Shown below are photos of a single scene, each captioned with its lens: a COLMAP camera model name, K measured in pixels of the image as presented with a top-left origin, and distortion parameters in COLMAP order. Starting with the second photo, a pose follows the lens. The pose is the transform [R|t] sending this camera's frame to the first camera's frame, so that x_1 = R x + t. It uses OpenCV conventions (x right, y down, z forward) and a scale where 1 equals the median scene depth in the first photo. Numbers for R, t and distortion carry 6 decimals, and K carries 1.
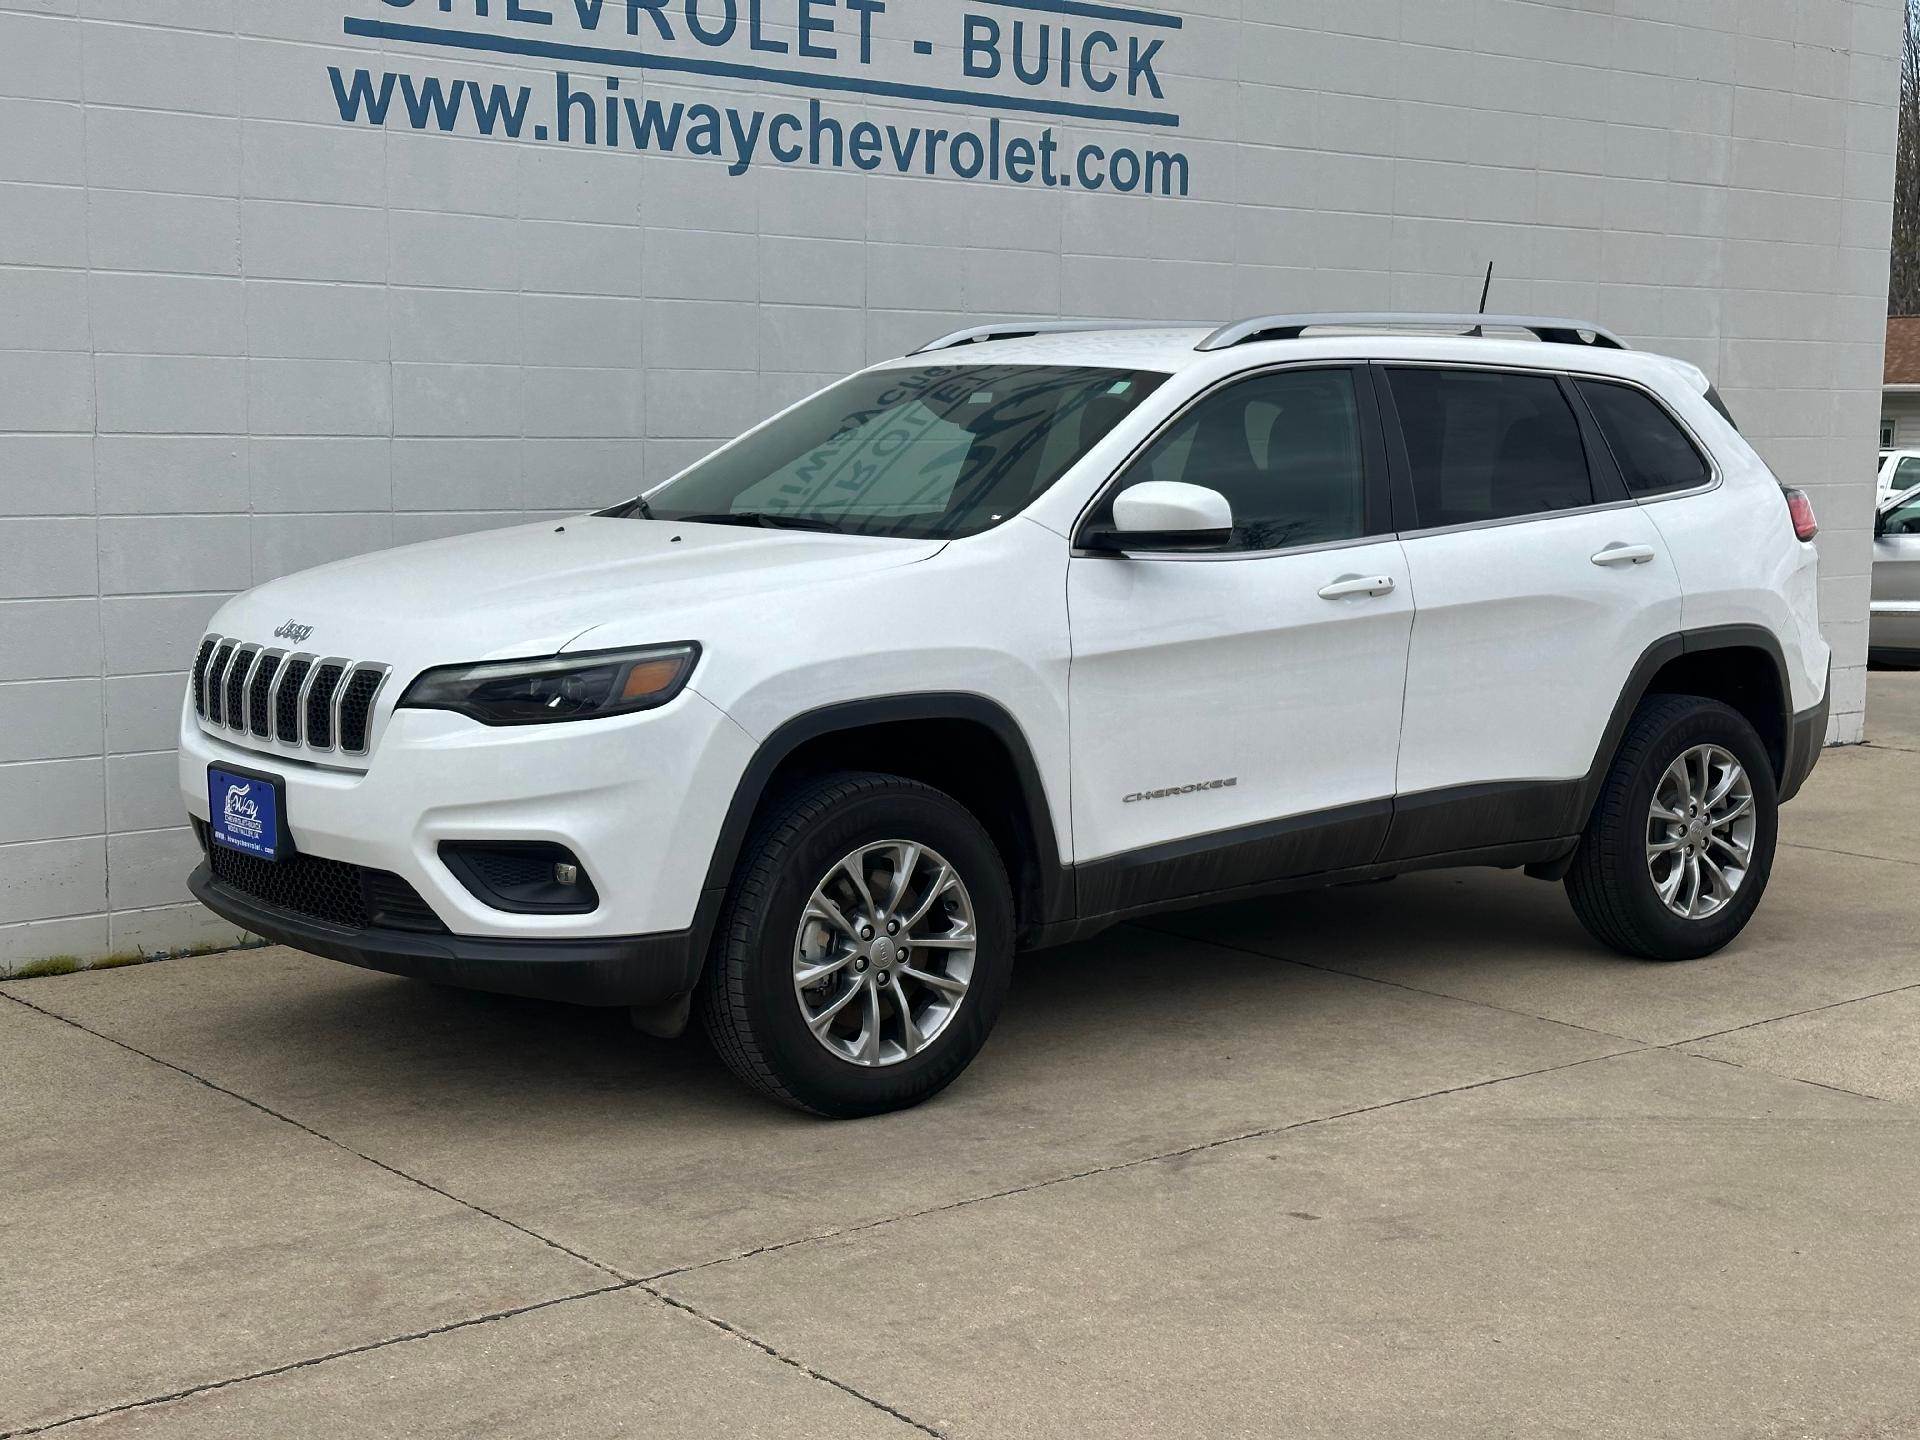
lens RADIAL K [[2722.9, 0, 960.0], [0, 2722.9, 720.0], [0, 0, 1]] dist [0.048555, -0.003427]
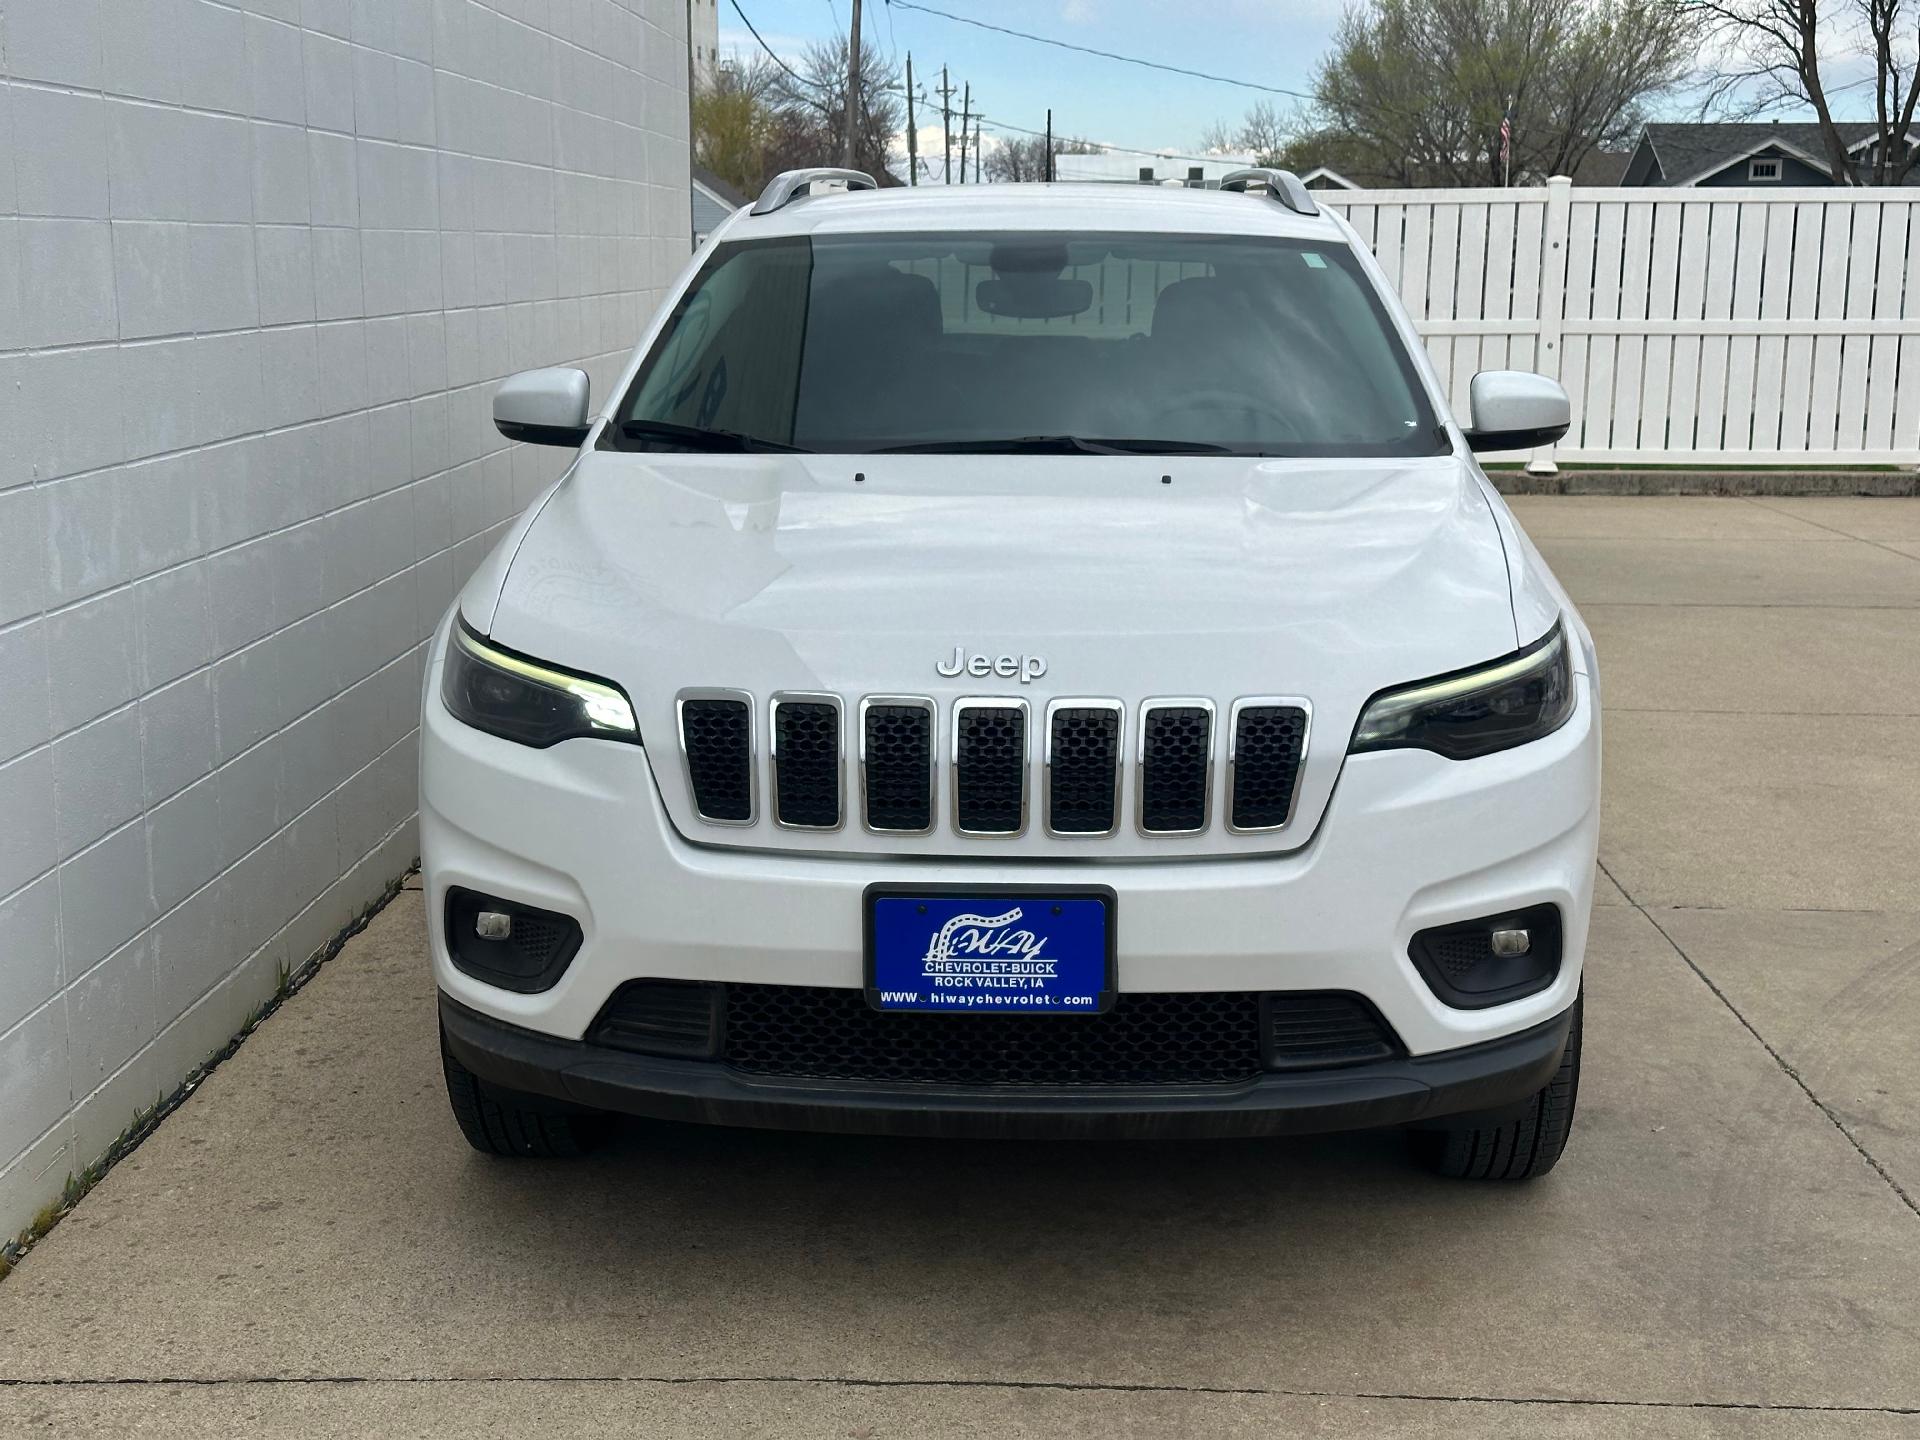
lens RADIAL K [[2722.9, 0, 960.0], [0, 2722.9, 720.0], [0, 0, 1]] dist [0.048555, -0.003427]
pose [[0.671404, -0.134916, 0.728708, -0.747852], [0.082587, 0.990786, 0.107346, -0.092905], [-0.736476, -0.011891, 0.676359, 0.582911]]
